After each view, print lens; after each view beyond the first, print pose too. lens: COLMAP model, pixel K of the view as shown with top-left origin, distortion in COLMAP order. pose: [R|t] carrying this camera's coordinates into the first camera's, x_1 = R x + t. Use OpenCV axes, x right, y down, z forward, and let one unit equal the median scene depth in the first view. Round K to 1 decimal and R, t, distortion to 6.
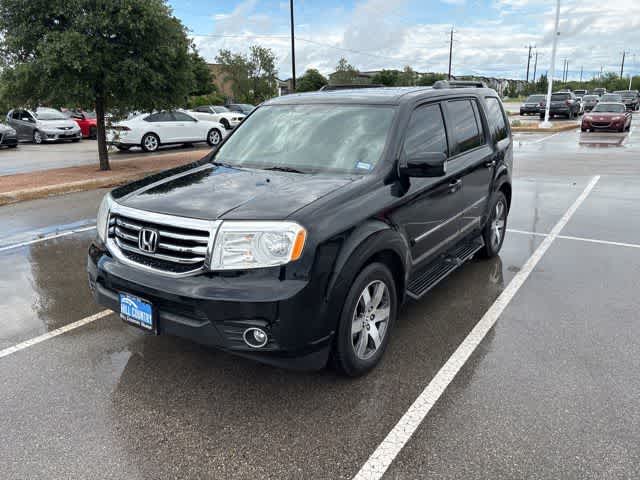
lens RADIAL K [[494.4, 0, 320.0], [0, 494.4, 240.0], [0, 0, 1]] dist [0.002271, 0.004532]
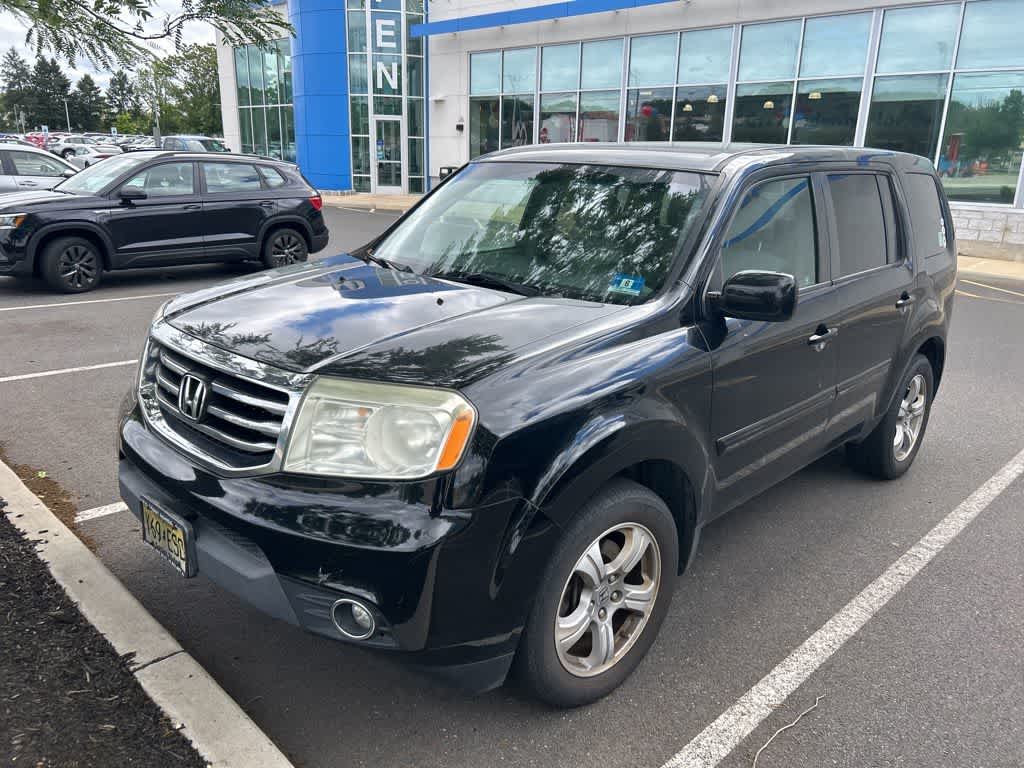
lens RADIAL K [[791.0, 0, 512.0], [0, 791.0, 384.0], [0, 0, 1]] dist [0.002271, 0.004532]
pose [[0.986896, 0.094783, -0.130584, 0.091271], [-0.095829, 0.995396, -0.001734, -0.041626], [0.129819, 0.014225, 0.991436, 0.206900]]
